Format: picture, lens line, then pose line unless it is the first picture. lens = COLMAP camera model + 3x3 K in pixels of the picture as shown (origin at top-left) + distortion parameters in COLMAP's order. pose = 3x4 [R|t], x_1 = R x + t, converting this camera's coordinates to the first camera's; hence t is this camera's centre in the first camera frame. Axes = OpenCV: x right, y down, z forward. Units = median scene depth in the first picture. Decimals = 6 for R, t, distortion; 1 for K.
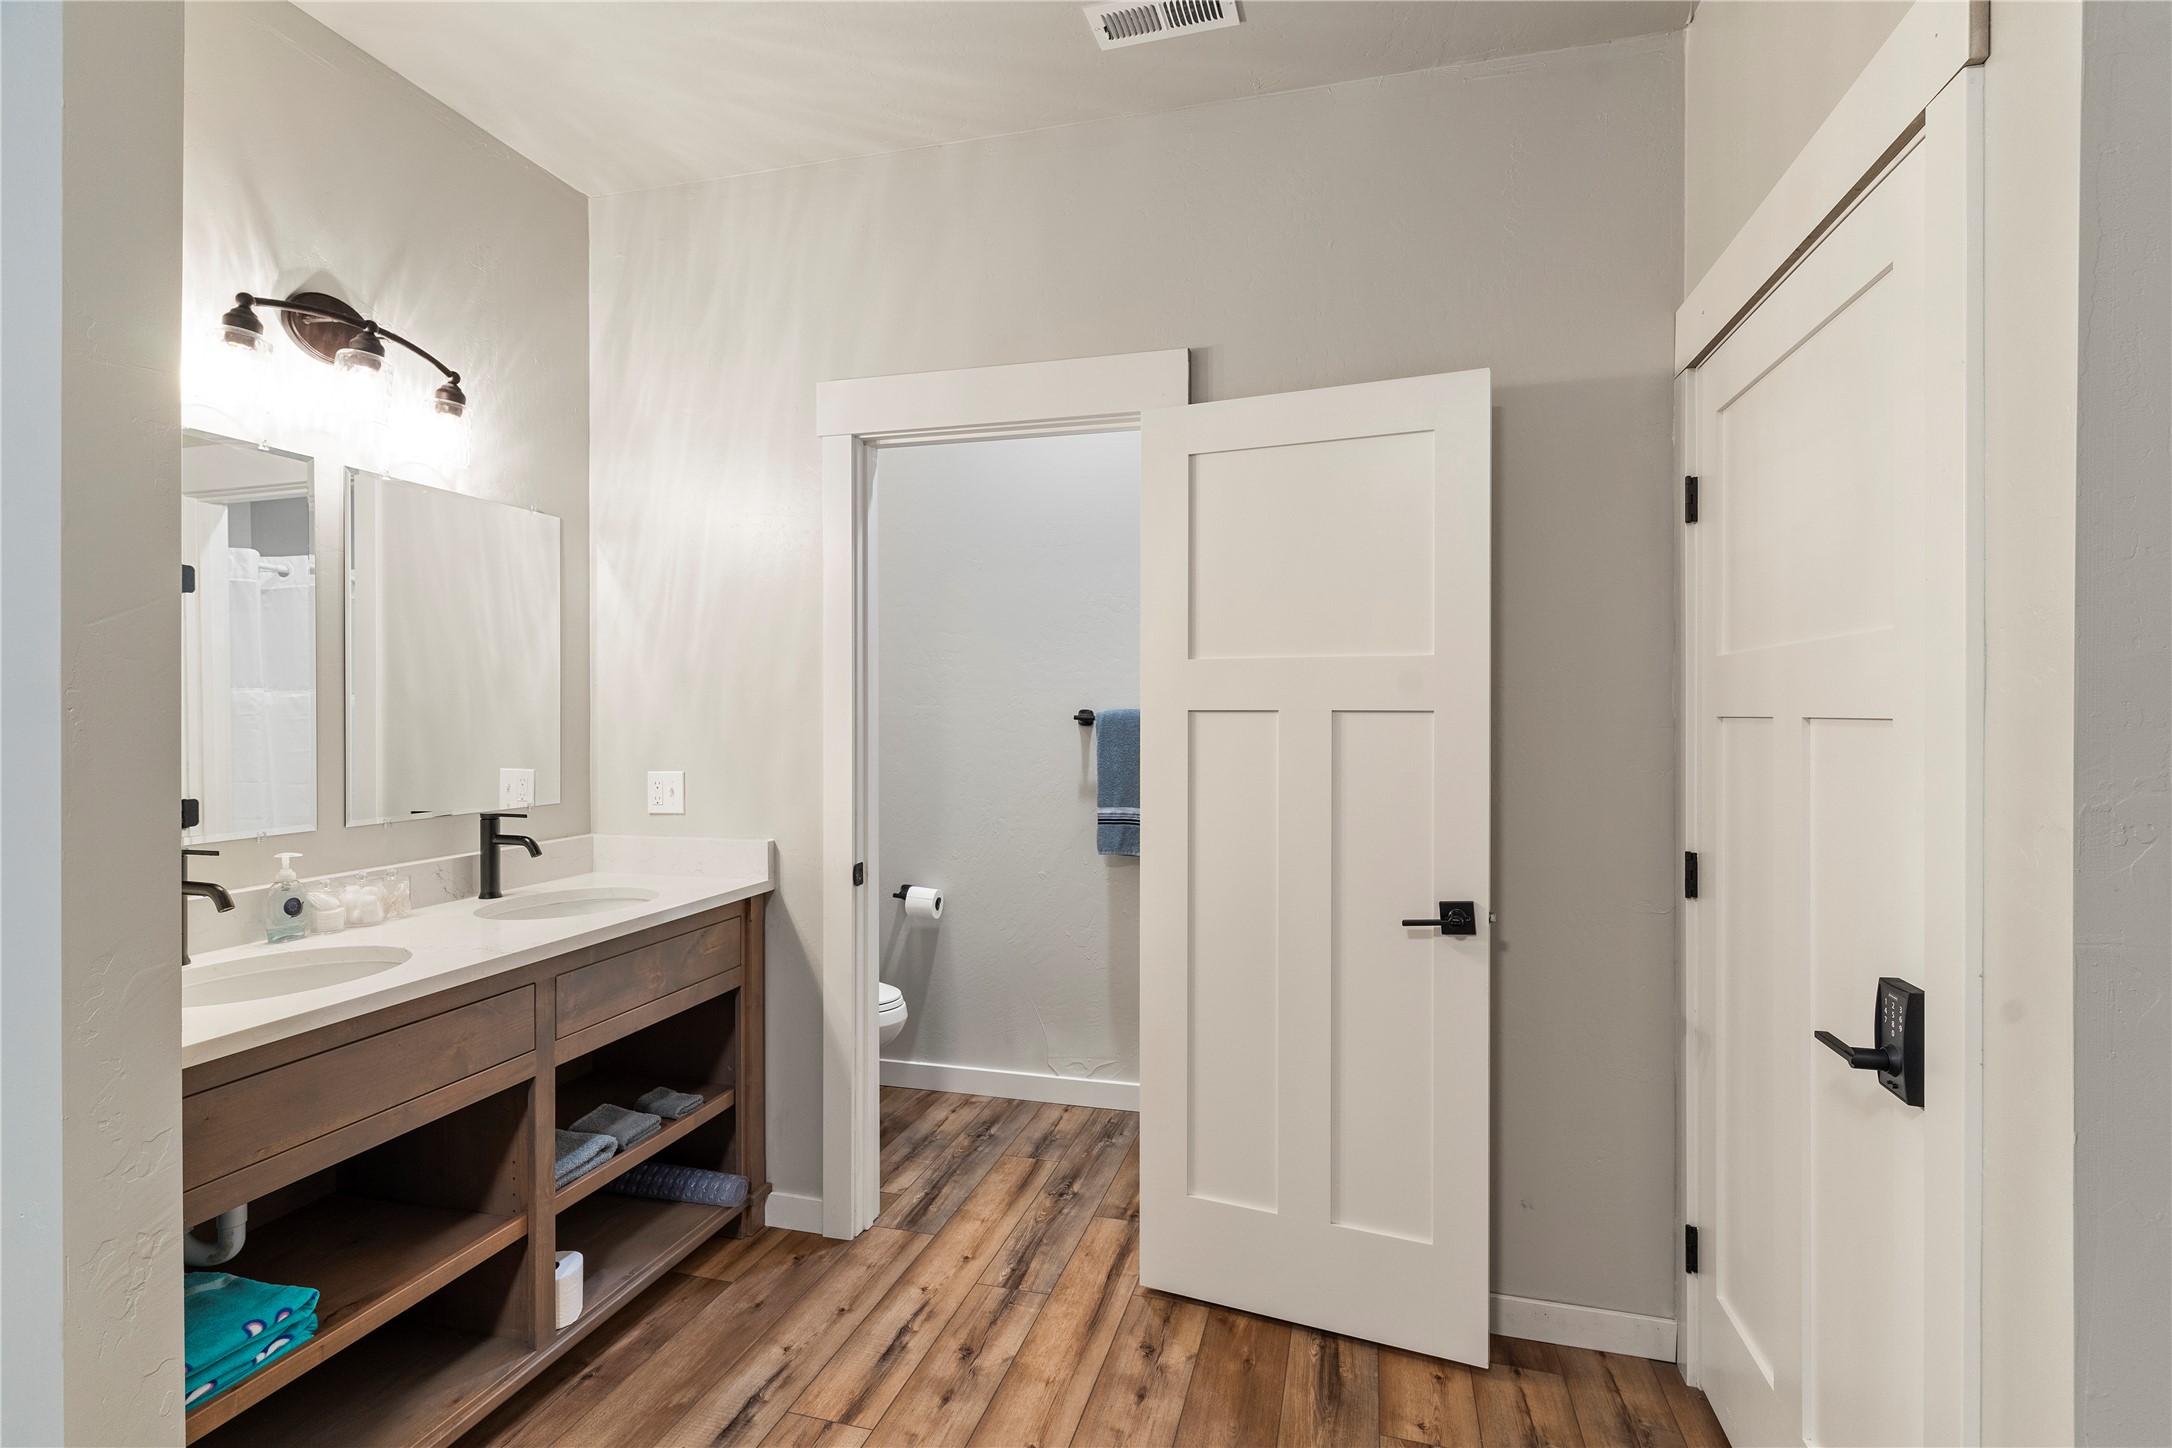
lens RADIAL K [[1040.2, 0, 1069.4], [0, 1040.2, 715.2], [0, 0, 1]] dist [0.003032, -0.000702]
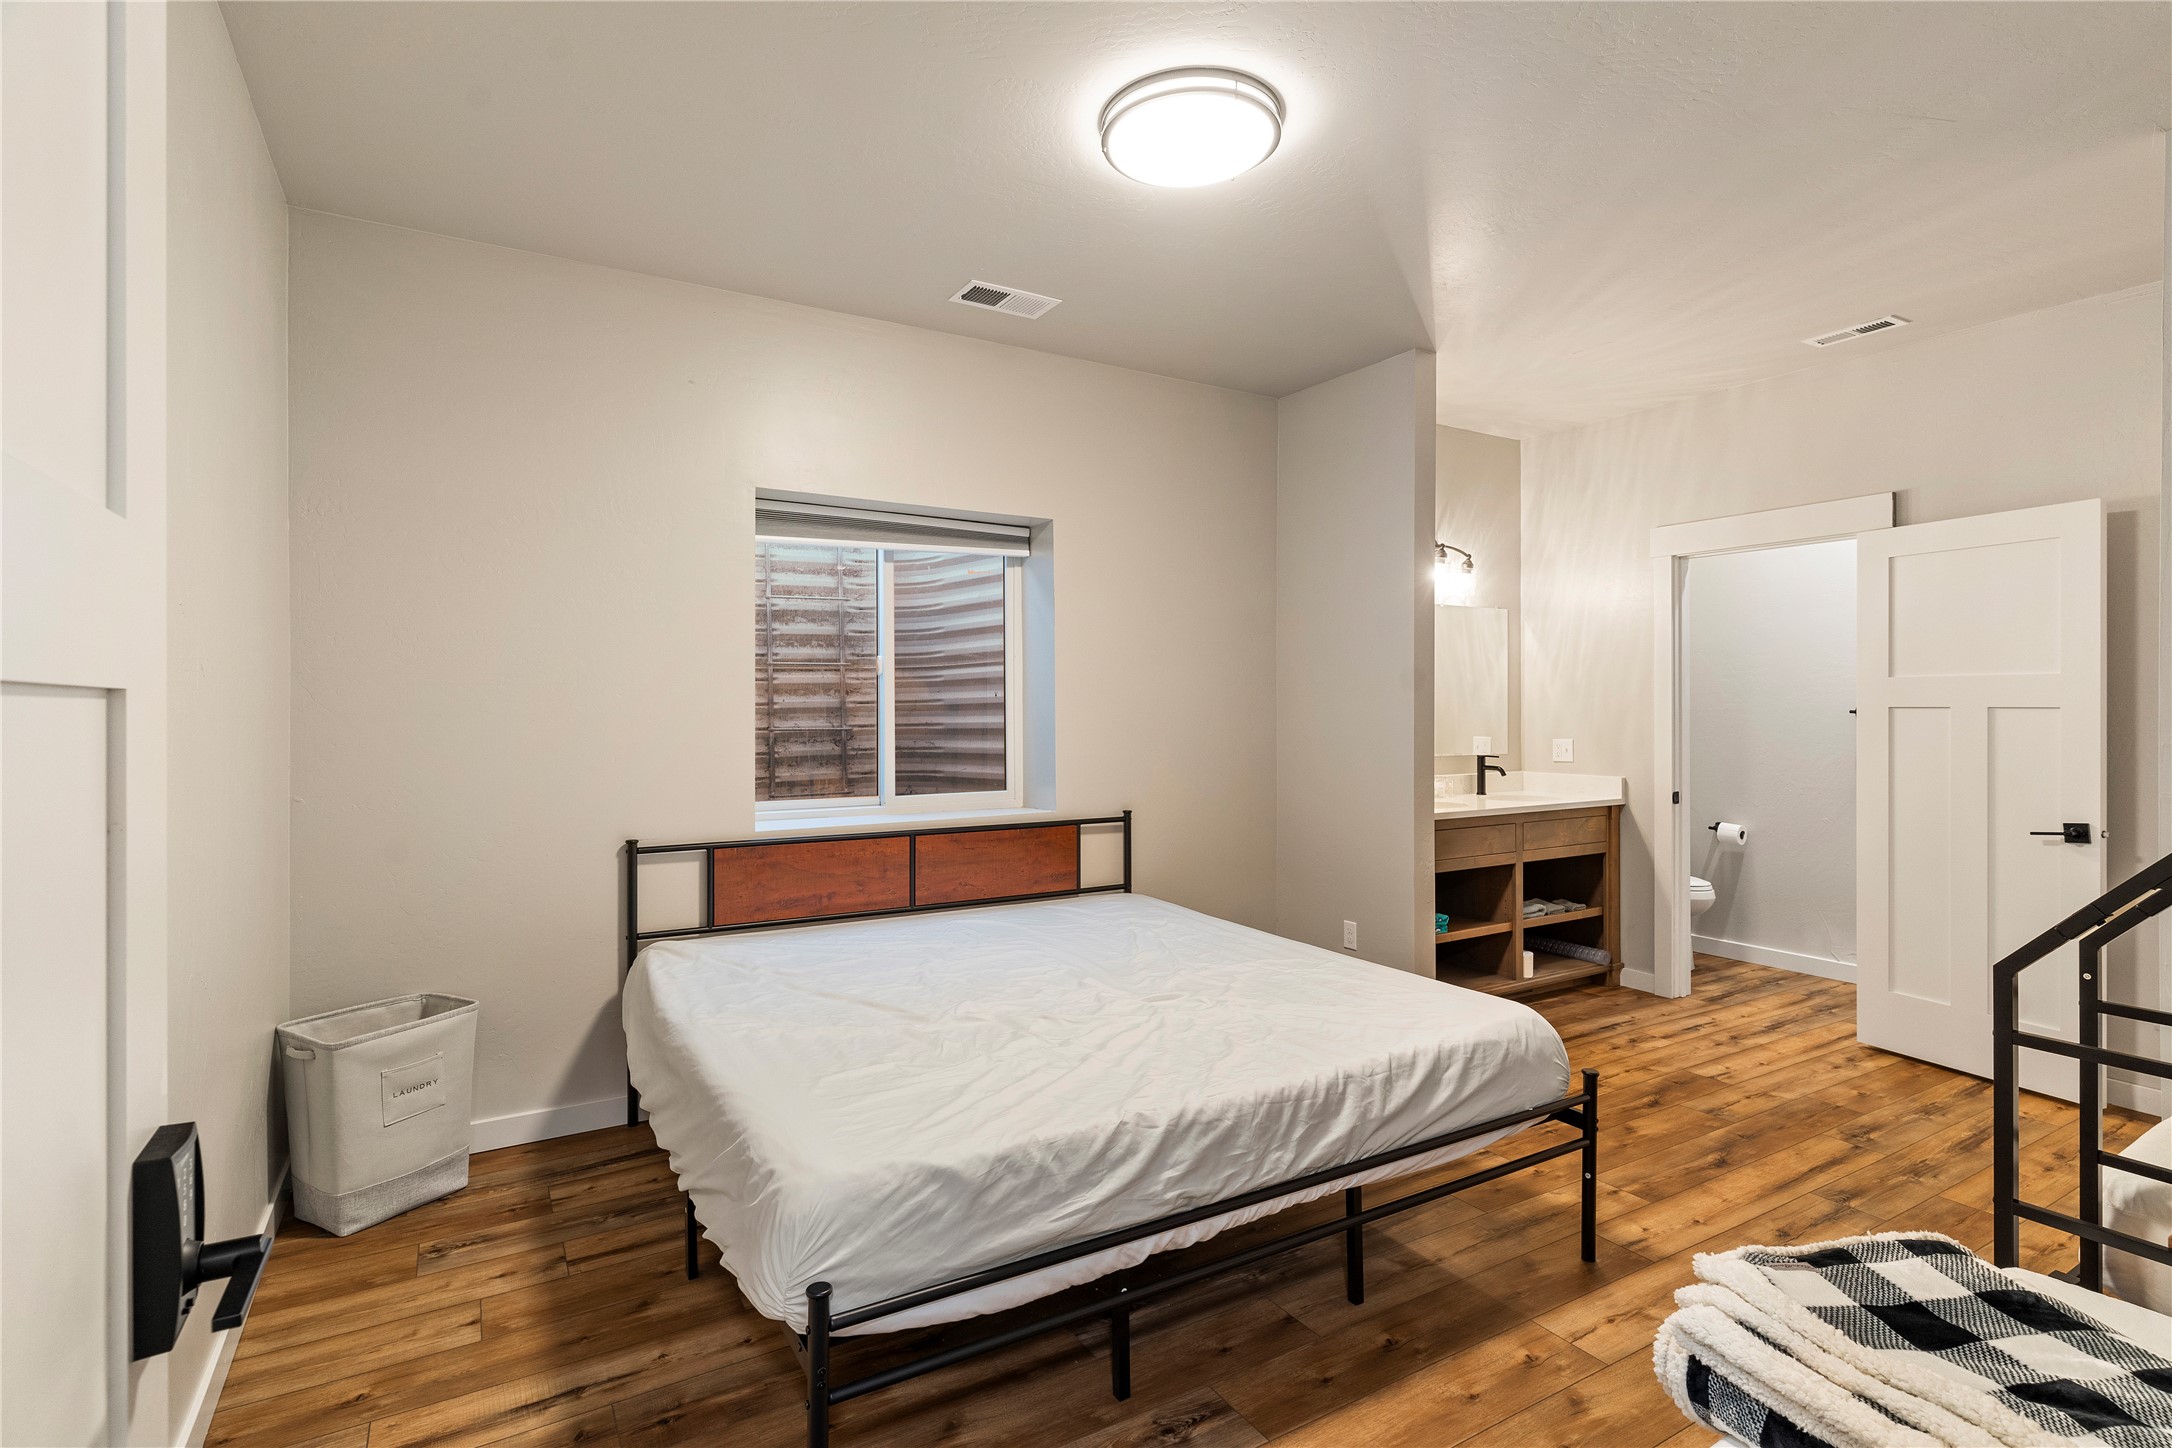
lens RADIAL K [[1040.2, 0, 1088.5], [0, 1040.2, 706.7], [0, 0, 1]] dist [0.003032, -0.000702]
pose [[0.733836, -0.001176, -0.679326, 0.288541], [-0.001433, 0.999994, -0.003279, 0.002071], [0.679325, 0.003380, 0.733830, -1.062081]]
